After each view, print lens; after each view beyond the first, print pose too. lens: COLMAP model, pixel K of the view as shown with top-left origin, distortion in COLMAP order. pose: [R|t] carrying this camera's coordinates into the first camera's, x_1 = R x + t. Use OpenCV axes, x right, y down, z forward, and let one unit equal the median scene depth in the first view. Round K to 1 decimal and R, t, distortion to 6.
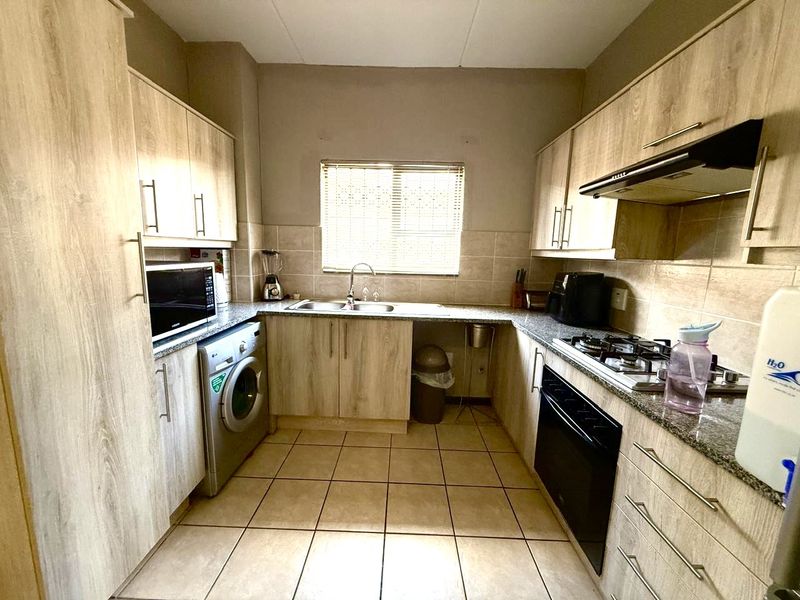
lens RADIAL K [[322.8, 0, 398.6], [0, 322.8, 302.1], [0, 0, 1]] dist [-0.002787, -0.000231]
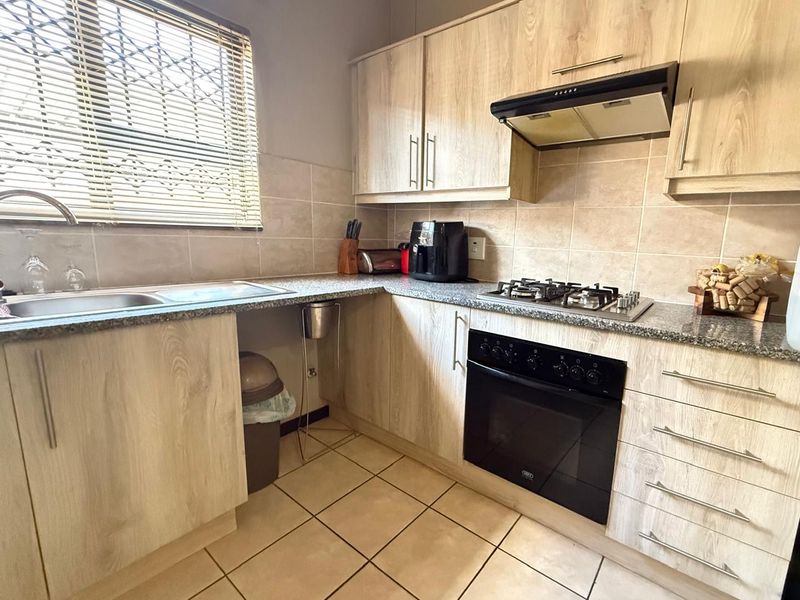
lens RADIAL K [[356.5, 0, 403.8], [0, 356.5, 306.2], [0, 0, 1]] dist [0.002157, 0.000442]
pose [[0.567557, -0.150655, 0.809433, -0.260545], [0.110382, 0.988164, 0.106524, 0.019549], [-0.815902, 0.028888, 0.577469, 0.475902]]
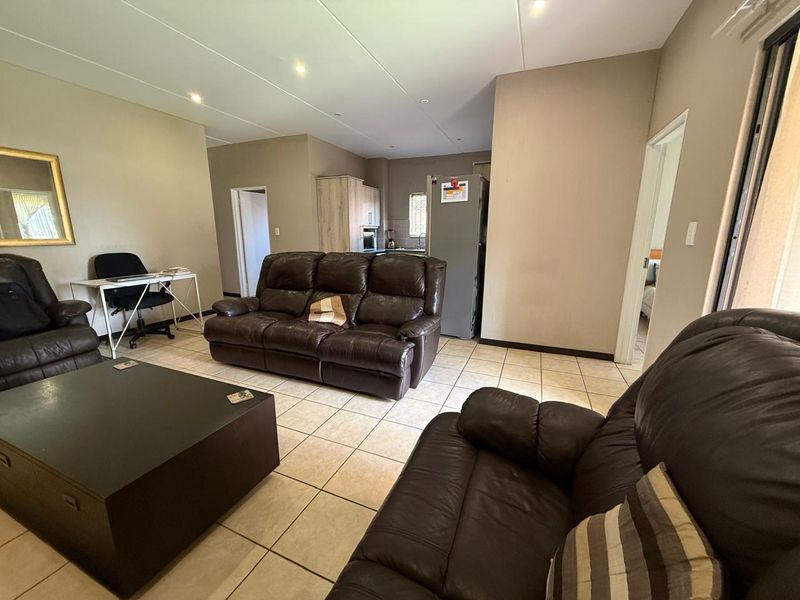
lens RADIAL K [[322.8, 0, 398.0], [0, 322.8, 298.8], [0, 0, 1]] dist [-0.002787, -0.000231]
pose [[0.925350, 0.053123, -0.375374, 0.750994], [-0.034394, 0.997814, 0.056424, 0.283927], [0.377551, -0.039302, 0.925155, -1.602577]]
